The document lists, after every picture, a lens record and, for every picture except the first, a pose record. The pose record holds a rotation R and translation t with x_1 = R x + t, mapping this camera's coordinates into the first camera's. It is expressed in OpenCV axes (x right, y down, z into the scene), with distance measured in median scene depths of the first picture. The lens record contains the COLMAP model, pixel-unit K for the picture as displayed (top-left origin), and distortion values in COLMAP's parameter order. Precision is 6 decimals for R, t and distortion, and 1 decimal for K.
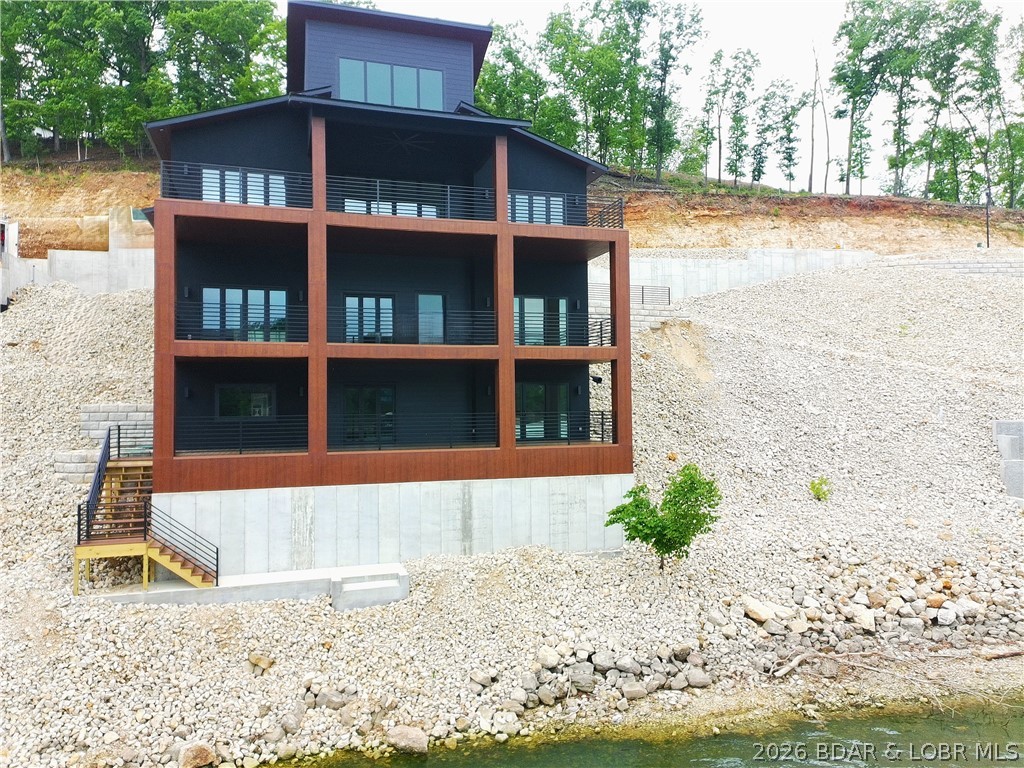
lens RADIAL K [[757.6, 0, 513.1], [0, 757.6, 379.9], [0, 0, 1]] dist [0.057115, -0.045325]
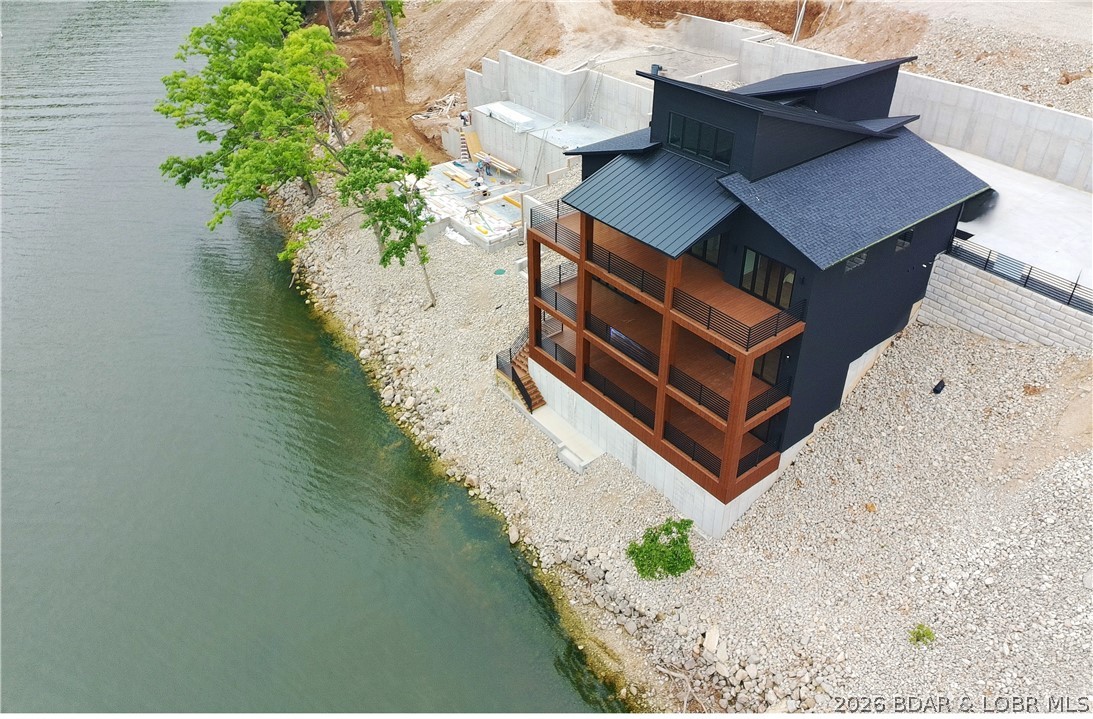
lens RADIAL K [[807.4, 0, 547.7], [0, 807.4, 297.3], [0, 0, 1]] dist [0.039879, -0.038273]
pose [[0.356866, 0.490819, -0.794822, 1.170954], [0.039253, 0.842216, 0.537710, -1.127903], [0.933330, -0.223090, 0.281292, 0.457537]]
